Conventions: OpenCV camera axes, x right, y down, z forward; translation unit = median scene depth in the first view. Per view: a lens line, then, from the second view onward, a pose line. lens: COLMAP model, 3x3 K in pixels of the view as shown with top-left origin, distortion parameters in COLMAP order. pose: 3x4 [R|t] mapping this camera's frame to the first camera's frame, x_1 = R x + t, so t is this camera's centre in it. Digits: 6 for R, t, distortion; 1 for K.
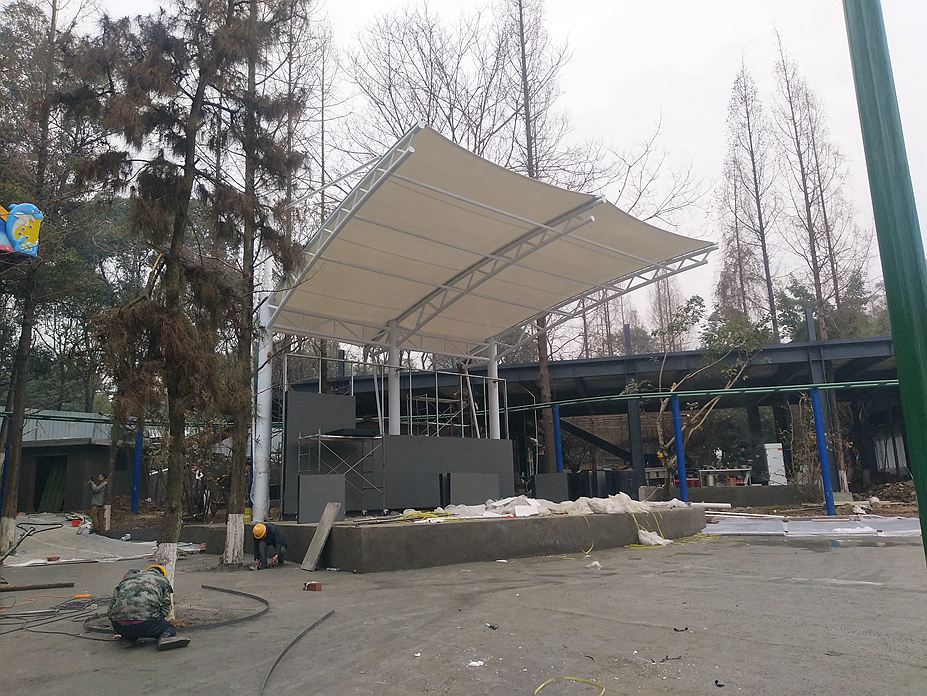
lens RADIAL K [[692.6, 0, 462.5], [0, 692.6, 357.2], [0, 0, 1]] dist [0.087852, -0.109704]
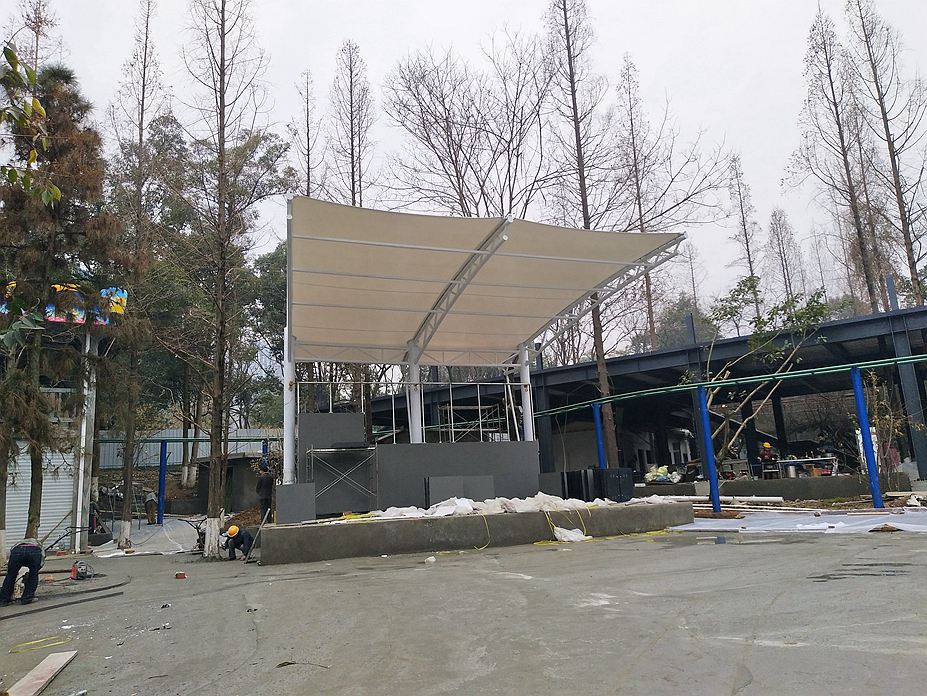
lens RADIAL K [[692.6, 0, 462.5], [0, 692.6, 357.2], [0, 0, 1]] dist [0.087852, -0.109704]
pose [[0.932095, -0.090354, -0.350765, 0.383604], [0.094168, 0.995537, -0.006208, -0.012650], [0.349760, -0.027245, 0.936443, -0.024166]]
